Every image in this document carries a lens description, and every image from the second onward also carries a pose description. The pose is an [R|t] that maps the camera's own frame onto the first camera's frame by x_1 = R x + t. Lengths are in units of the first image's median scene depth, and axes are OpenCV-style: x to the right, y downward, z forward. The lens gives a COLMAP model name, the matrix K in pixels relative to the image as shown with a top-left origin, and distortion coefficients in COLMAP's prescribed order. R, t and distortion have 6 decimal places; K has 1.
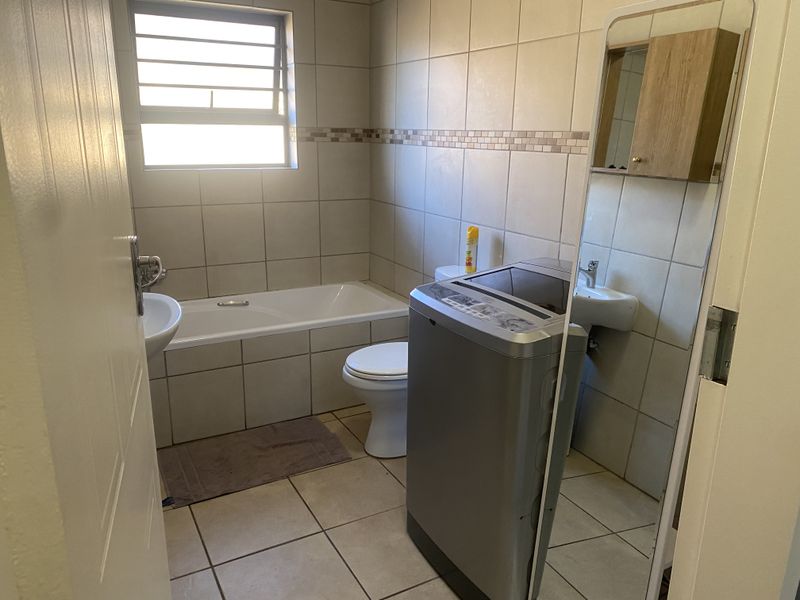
lens RADIAL K [[602.8, 0, 400.3], [0, 602.8, 300.6], [0, 0, 1]] dist [0.013660, -0.009731]
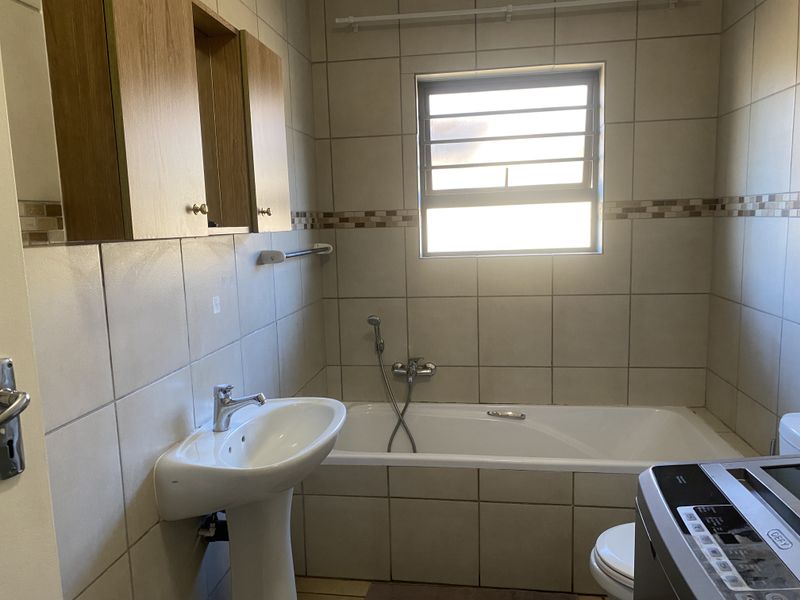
lens RADIAL K [[602.8, 0, 398.5], [0, 602.8, 304.3], [0, 0, 1]] dist [0.013660, -0.009731]
pose [[0.795795, 0.042148, -0.604098, 0.095958], [-0.120913, 0.988546, -0.090312, -0.051308], [0.593372, 0.144913, 0.791776, 0.234564]]
